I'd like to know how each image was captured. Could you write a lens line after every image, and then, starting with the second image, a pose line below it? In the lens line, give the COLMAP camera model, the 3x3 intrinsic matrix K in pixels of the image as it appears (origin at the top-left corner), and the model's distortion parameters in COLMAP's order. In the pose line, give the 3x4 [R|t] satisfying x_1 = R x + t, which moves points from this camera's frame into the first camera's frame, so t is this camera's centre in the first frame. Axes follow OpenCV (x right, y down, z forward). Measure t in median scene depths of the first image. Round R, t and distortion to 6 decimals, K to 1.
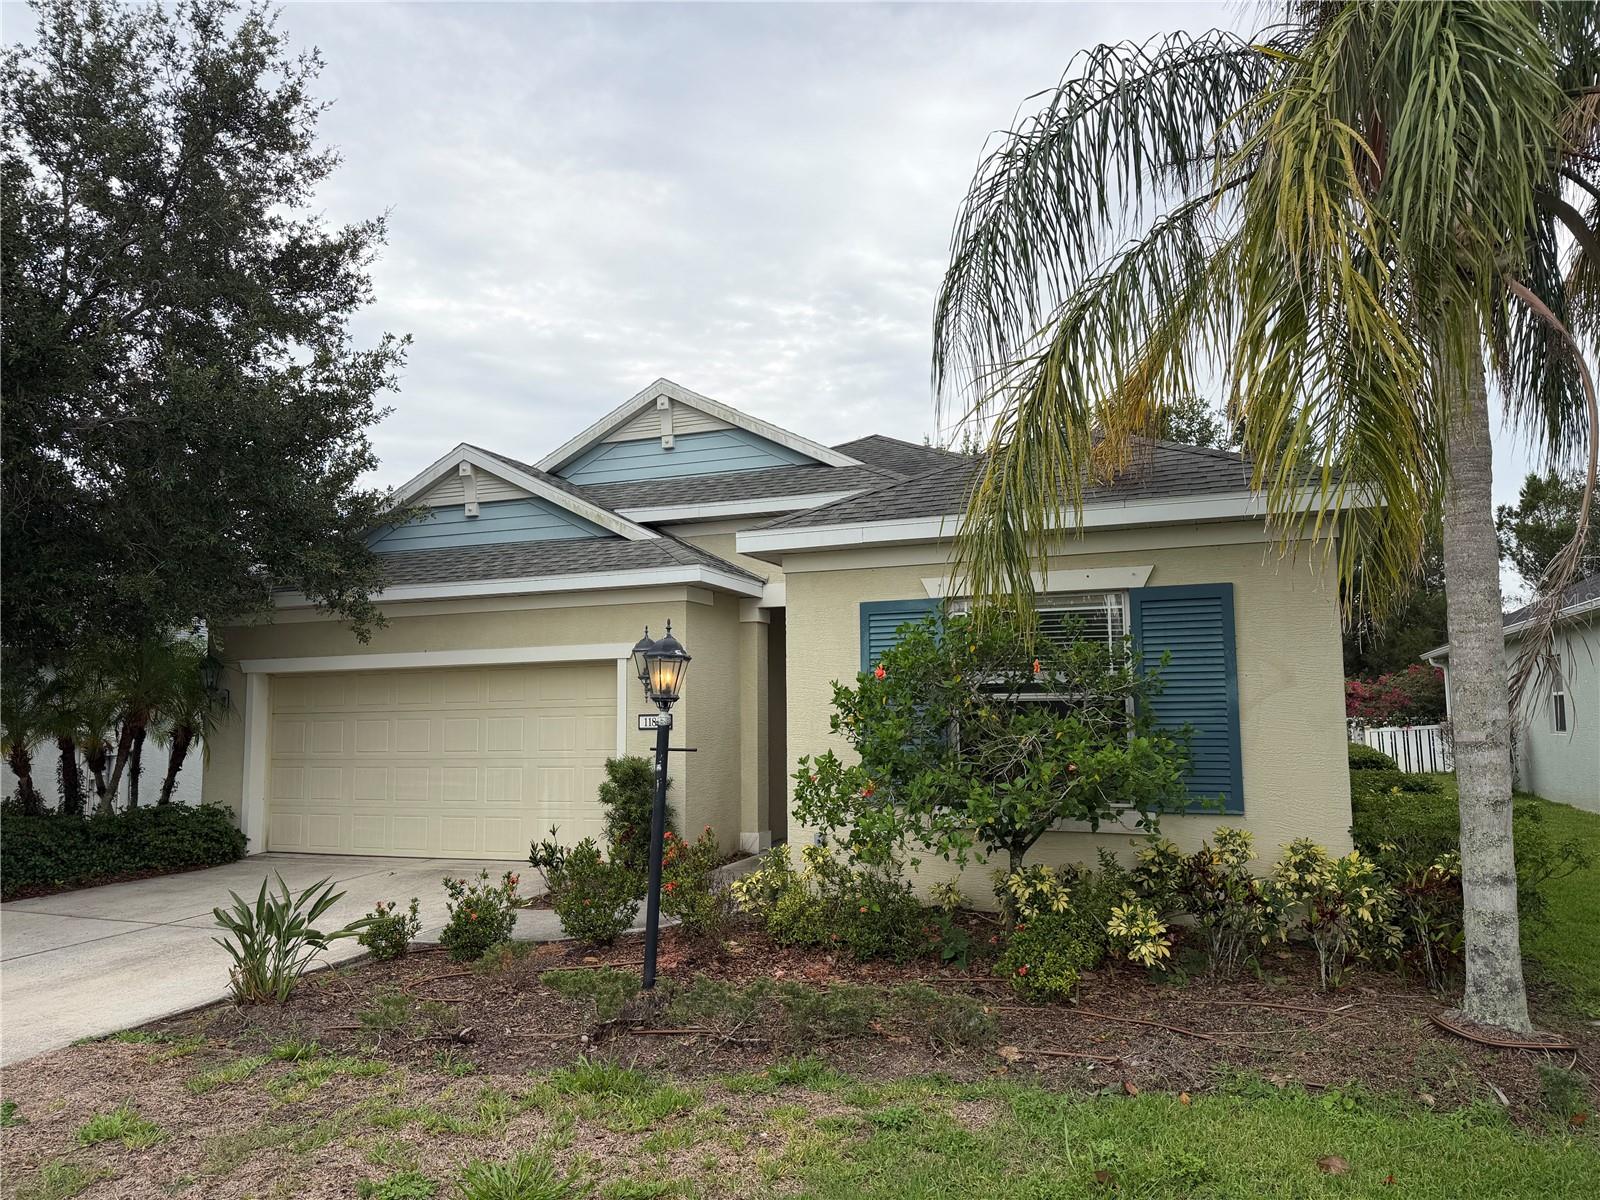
lens RADIAL K [[1123.4, 0, 806.7], [0, 1123.4, 605.3], [0, 0, 1]] dist [0.084956, -0.118057]
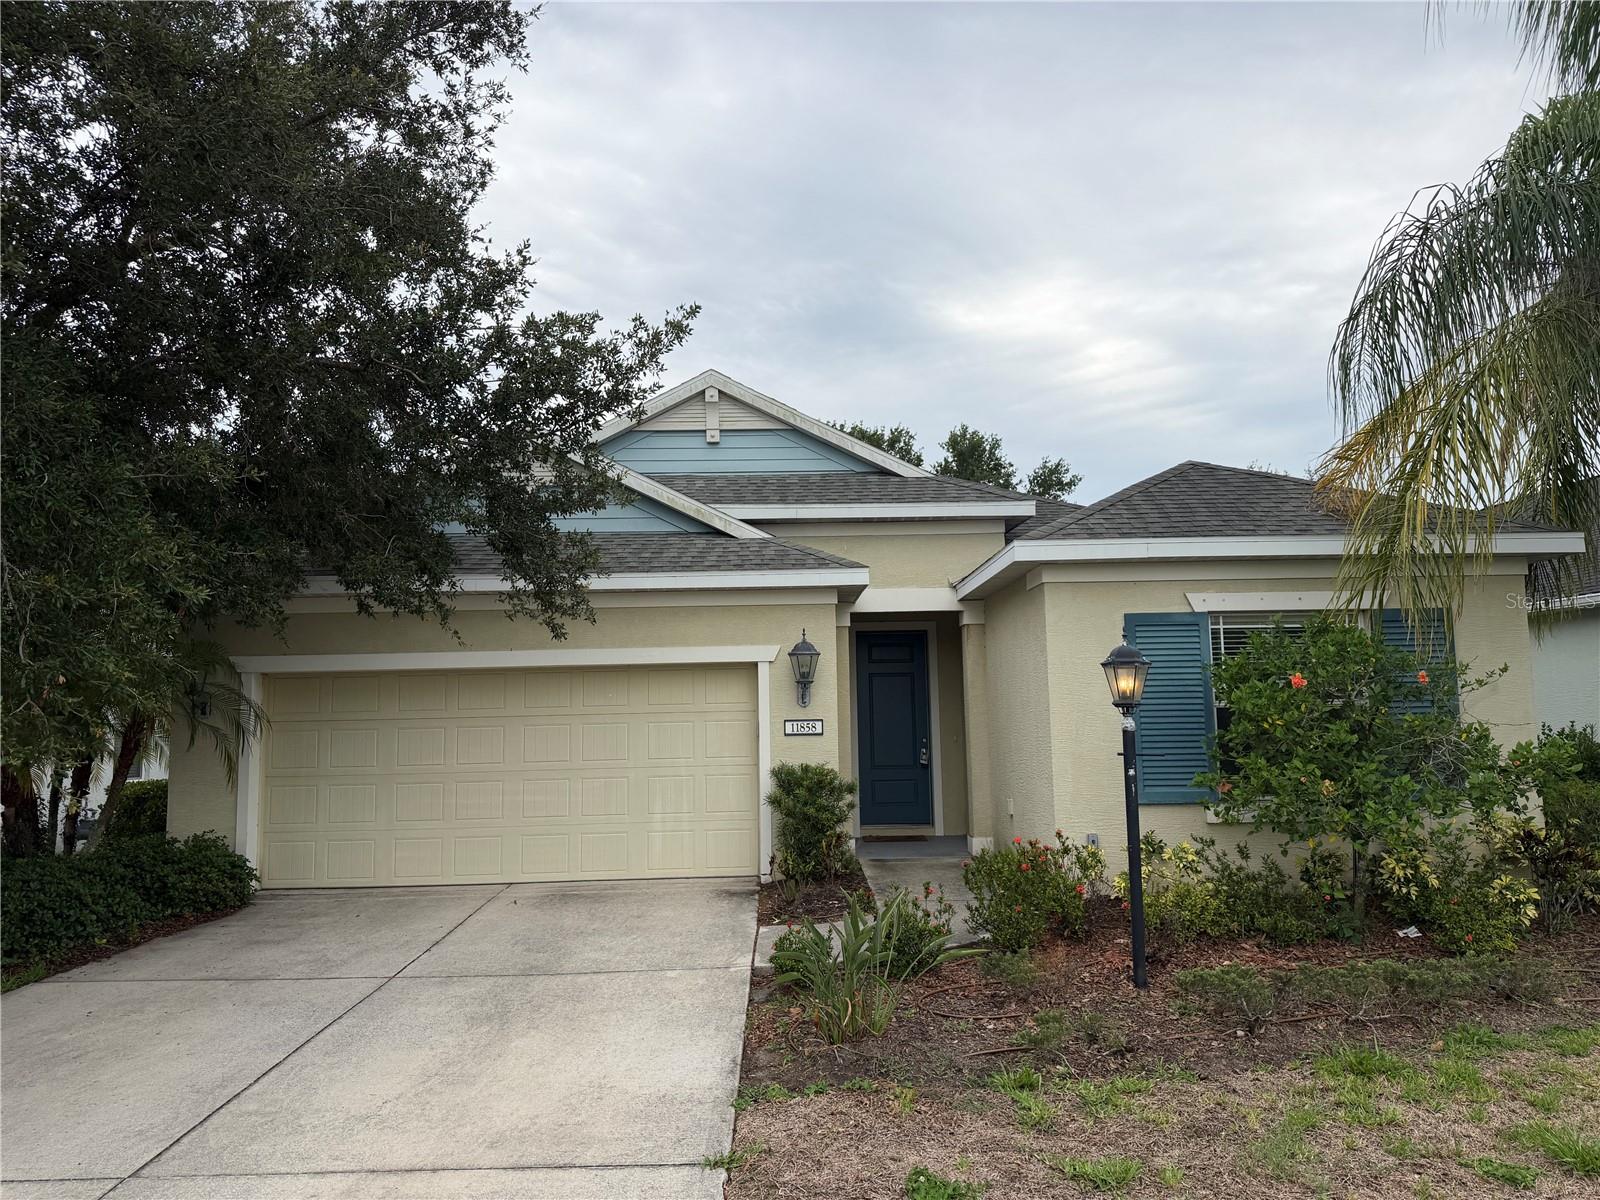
lens RADIAL K [[1123.4, 0, 806.7], [0, 1123.4, 605.3], [0, 0, 1]] dist [0.084956, -0.118057]
pose [[0.928888, 0.034098, 0.368787, -0.463176], [-0.032128, 0.999418, -0.011485, 0.008823], [-0.368964, -0.001180, 0.929443, 0.091737]]
